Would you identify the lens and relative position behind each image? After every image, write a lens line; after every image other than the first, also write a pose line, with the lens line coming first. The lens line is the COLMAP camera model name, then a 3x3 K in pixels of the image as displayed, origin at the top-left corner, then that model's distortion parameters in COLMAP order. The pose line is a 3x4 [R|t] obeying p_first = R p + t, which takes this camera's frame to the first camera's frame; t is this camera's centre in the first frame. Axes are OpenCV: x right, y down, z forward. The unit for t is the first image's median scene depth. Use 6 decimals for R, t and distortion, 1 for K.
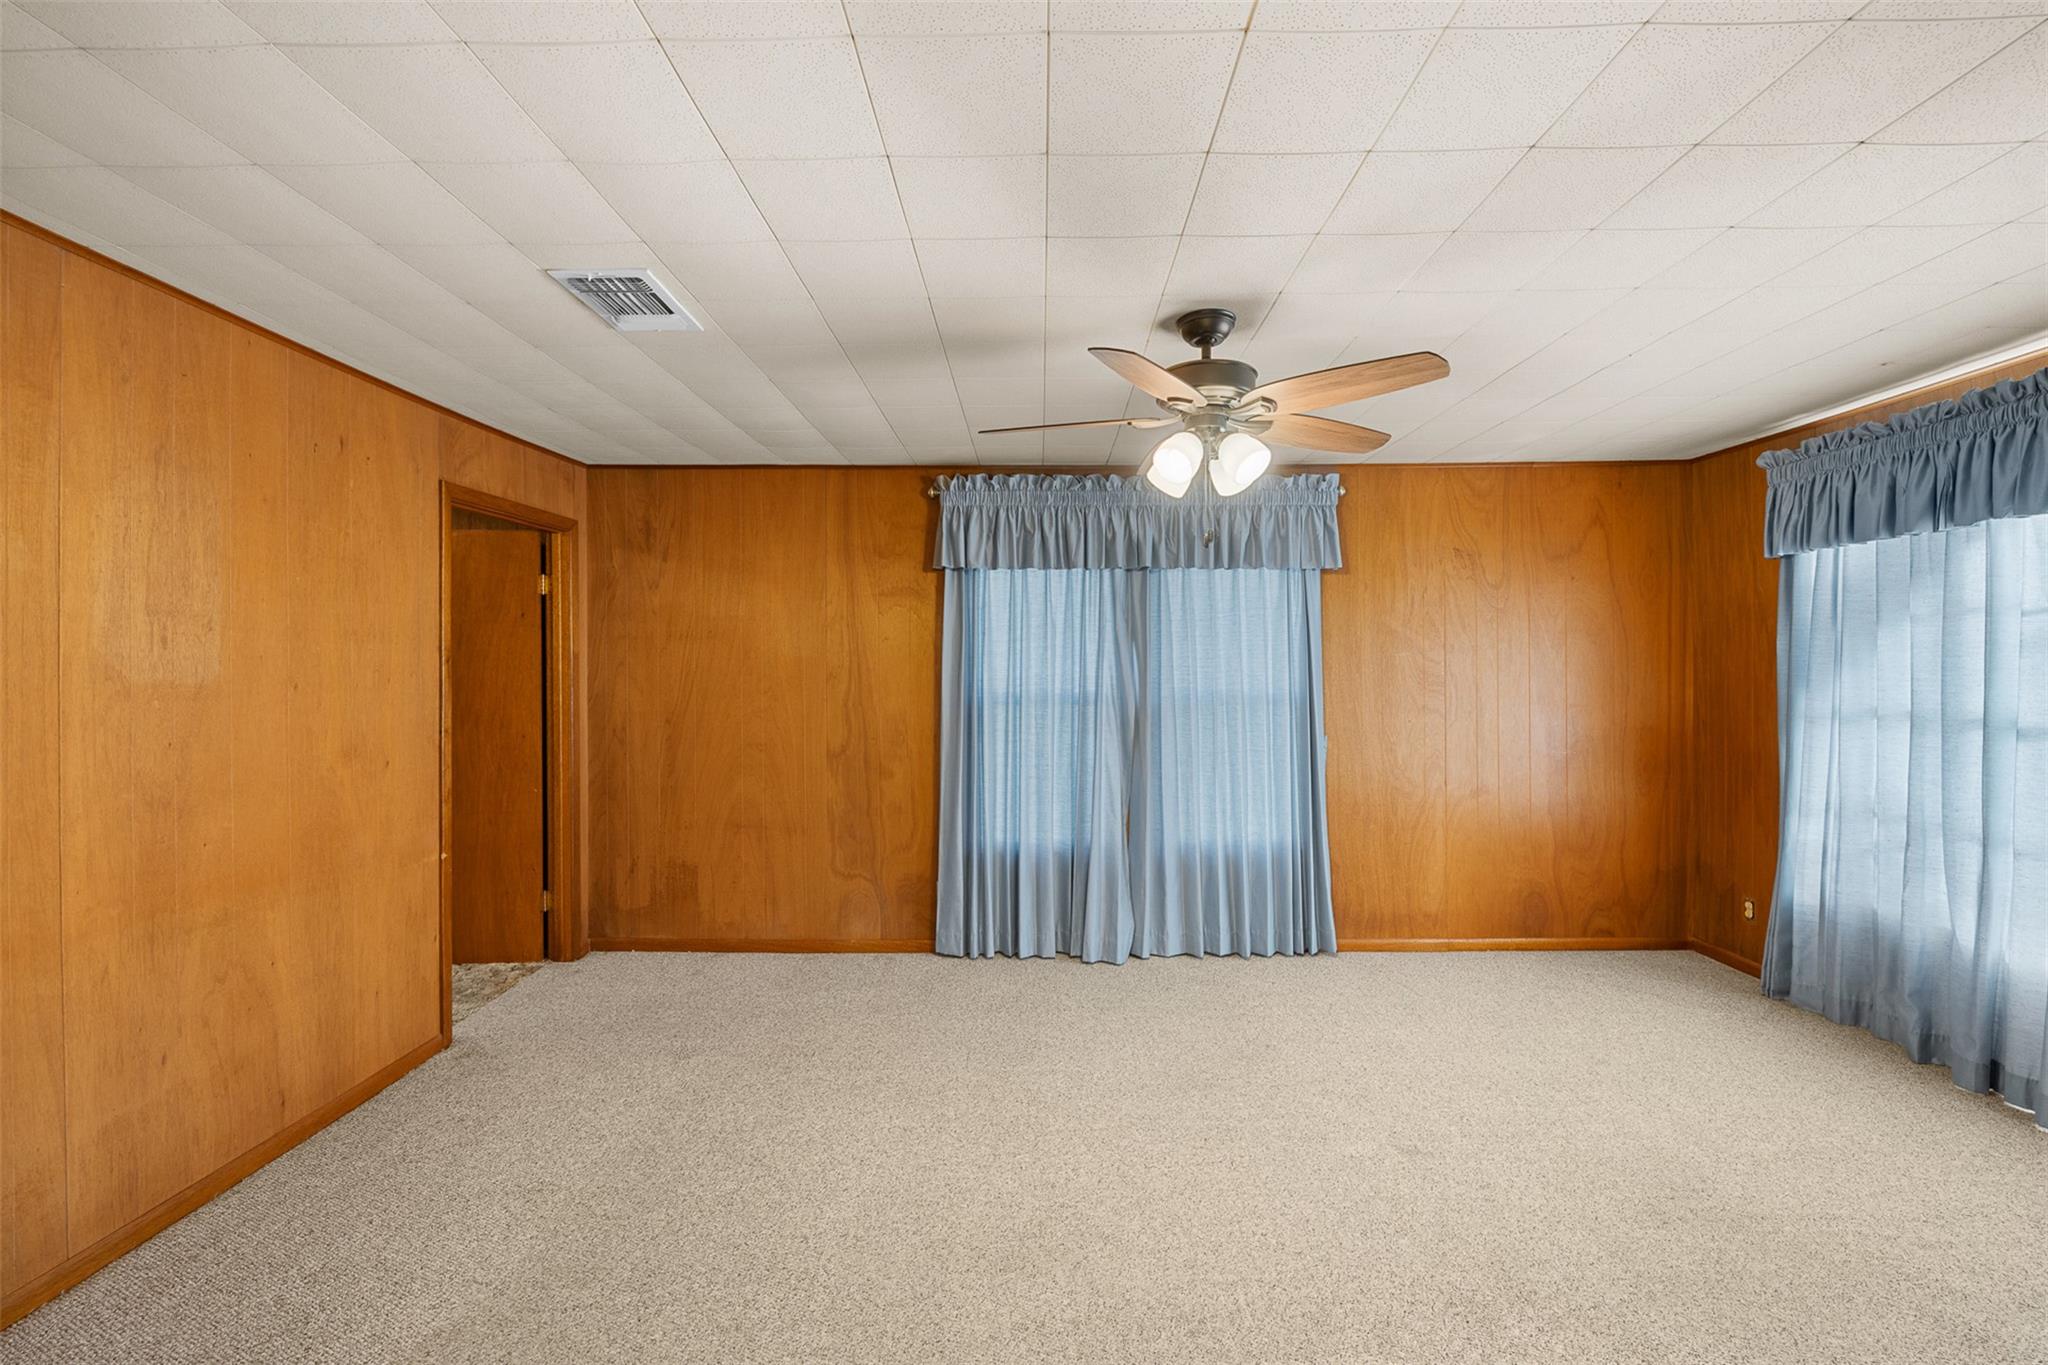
lens RADIAL K [[862.0, 0, 1019.1], [0, 862.0, 669.5], [0, 0, 1]] dist [0.000982, -0.000181]
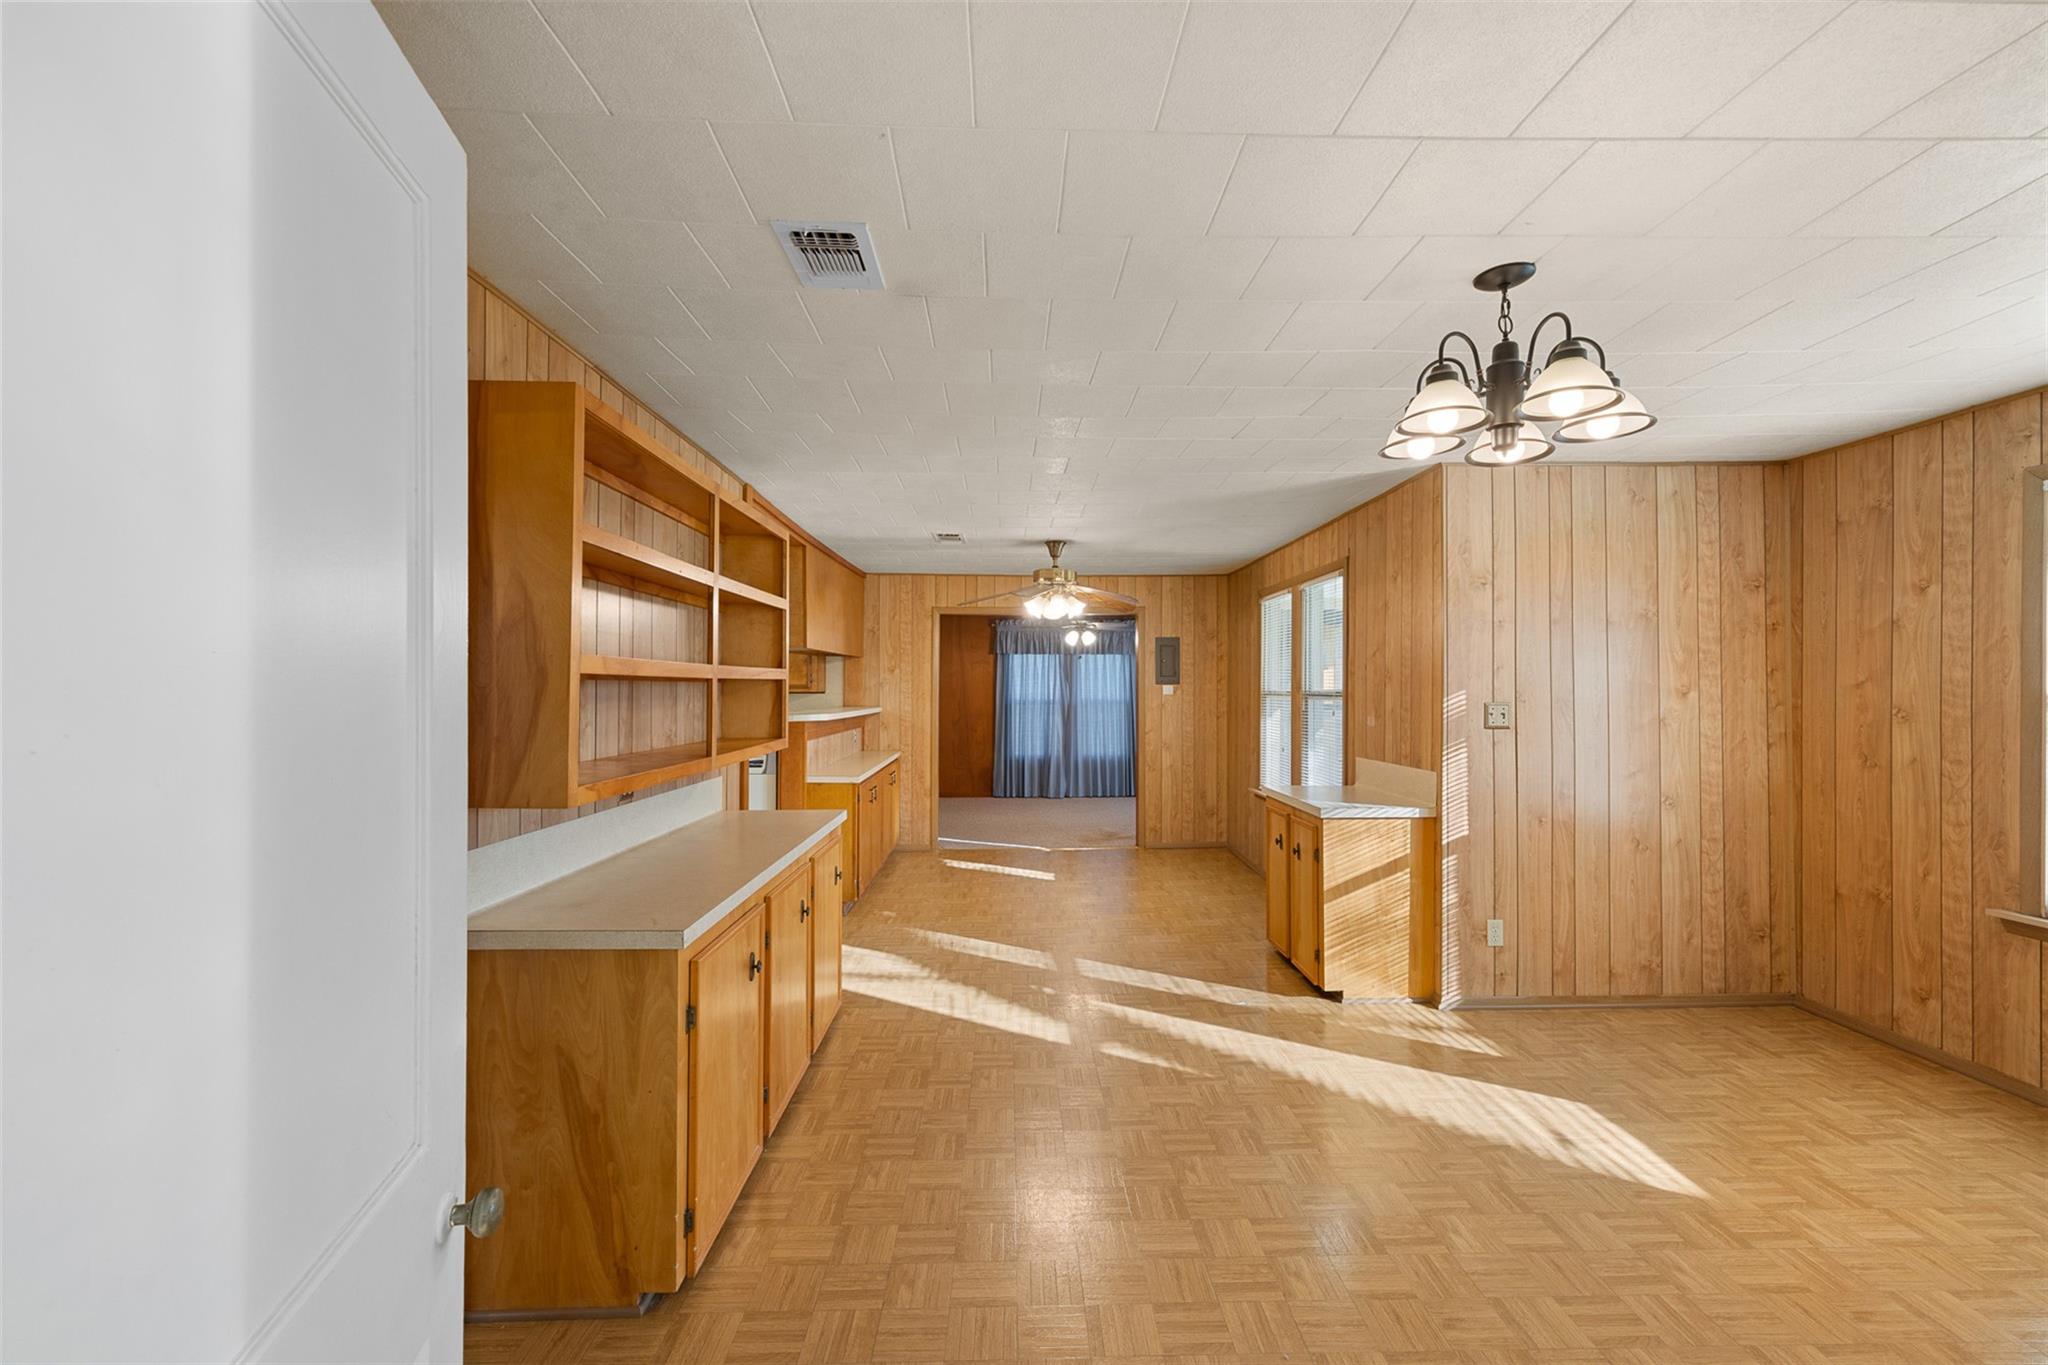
lens RADIAL K [[862.0, 0, 1021.5], [0, 862.0, 675.8], [0, 0, 1]] dist [0.000982, -0.000181]
pose [[0.998983, 0.006450, 0.044633, -0.132095], [-0.005792, 0.999873, -0.014857, -0.007483], [-0.044723, 0.014583, 0.998893, -1.707052]]
